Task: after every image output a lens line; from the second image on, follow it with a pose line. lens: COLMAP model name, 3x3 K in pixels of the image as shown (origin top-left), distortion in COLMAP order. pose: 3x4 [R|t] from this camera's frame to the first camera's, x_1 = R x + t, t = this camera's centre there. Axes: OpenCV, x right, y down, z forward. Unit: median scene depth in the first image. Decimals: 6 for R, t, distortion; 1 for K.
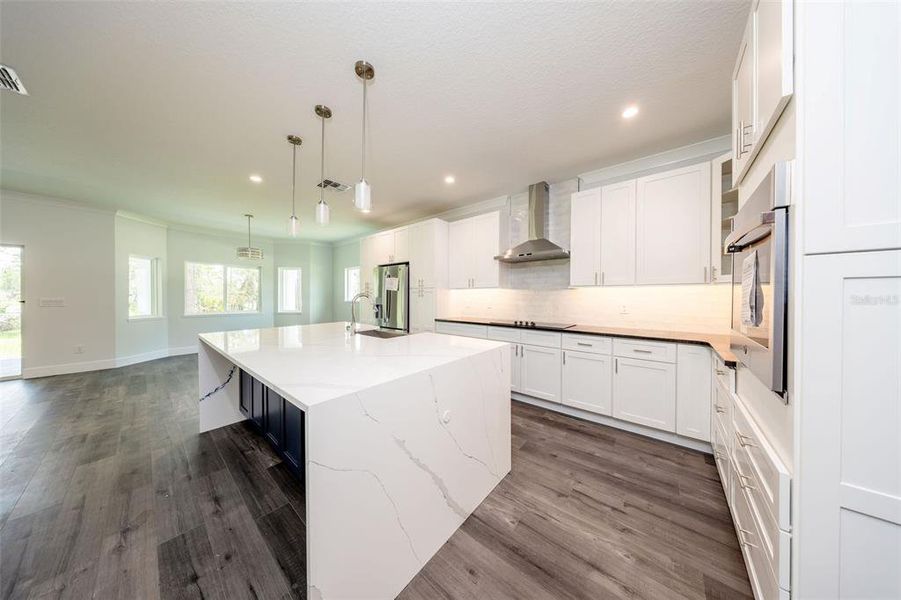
lens RADIAL K [[261.1, 0, 448.2], [0, 261.1, 298.3], [0, 0, 1]] dist [0.000966, 0.000160]
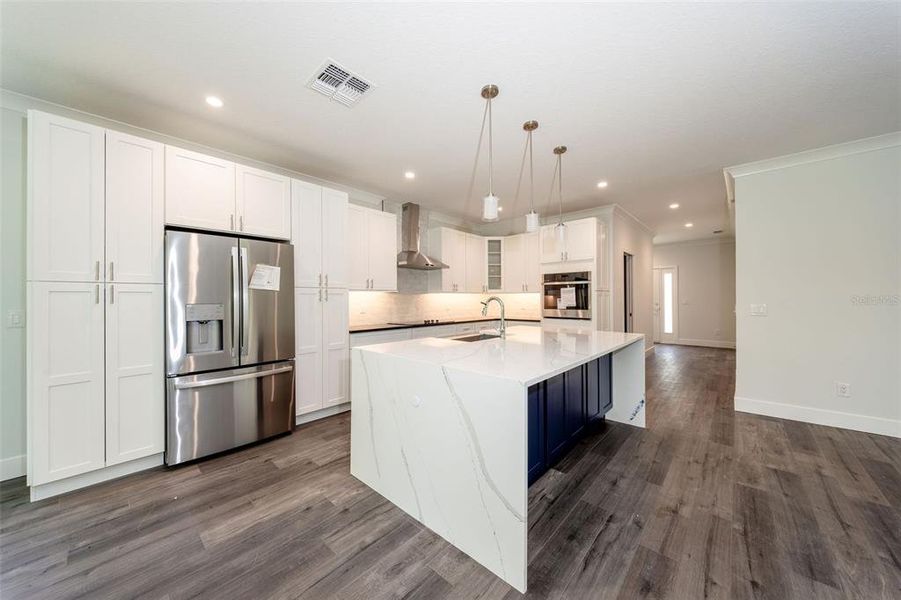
lens RADIAL K [[318.5, 0, 450.5], [0, 318.5, 300.0], [0, 0, 1]] dist [0.000346, 0.000515]
pose [[0.029667, -0.006027, 0.999542, -1.595734], [0.008228, 0.999949, 0.005785, -0.016870], [-0.999526, 0.008053, 0.029716, 1.166431]]
